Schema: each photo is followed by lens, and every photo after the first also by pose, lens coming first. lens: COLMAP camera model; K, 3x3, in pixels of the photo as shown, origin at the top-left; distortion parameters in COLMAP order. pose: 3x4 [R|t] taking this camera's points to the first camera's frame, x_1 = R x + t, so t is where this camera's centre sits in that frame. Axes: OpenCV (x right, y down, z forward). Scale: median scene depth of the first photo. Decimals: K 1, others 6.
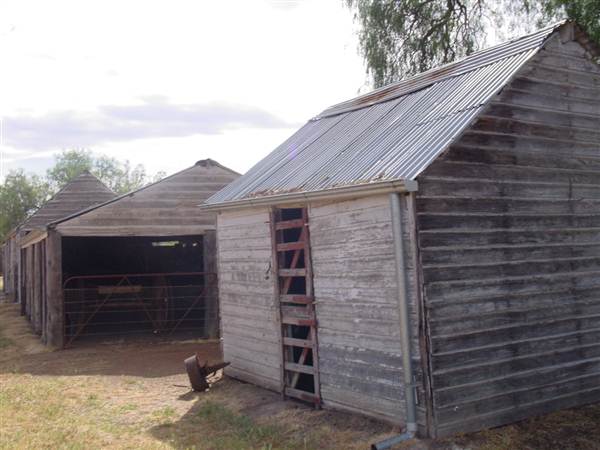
lens RADIAL K [[622.7, 0, 300.0], [0, 622.7, 225.0], [0, 0, 1]] dist [-0.097094, 0.027860]
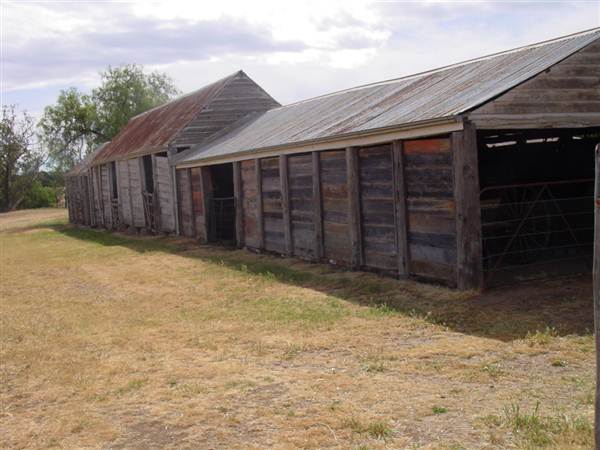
lens RADIAL K [[622.7, 0, 300.0], [0, 622.7, 225.0], [0, 0, 1]] dist [-0.097094, 0.027860]
pose [[0.998907, -0.044212, 0.015137, -0.324946], [0.041952, 0.991101, 0.126328, 0.015519], [-0.020588, -0.125555, 0.991873, 0.162116]]
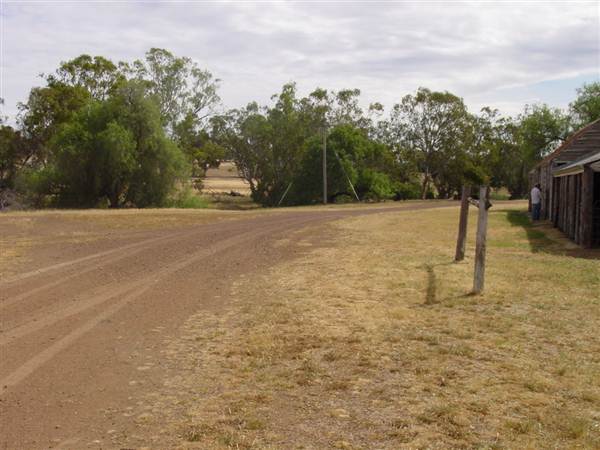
lens RADIAL K [[622.7, 0, 300.0], [0, 622.7, 225.0], [0, 0, 1]] dist [-0.097094, 0.027860]
pose [[0.701581, 0.078432, -0.708260, 0.086409], [0.007583, 0.993046, 0.117480, -0.017079], [0.712549, -0.087792, 0.696108, -0.282650]]
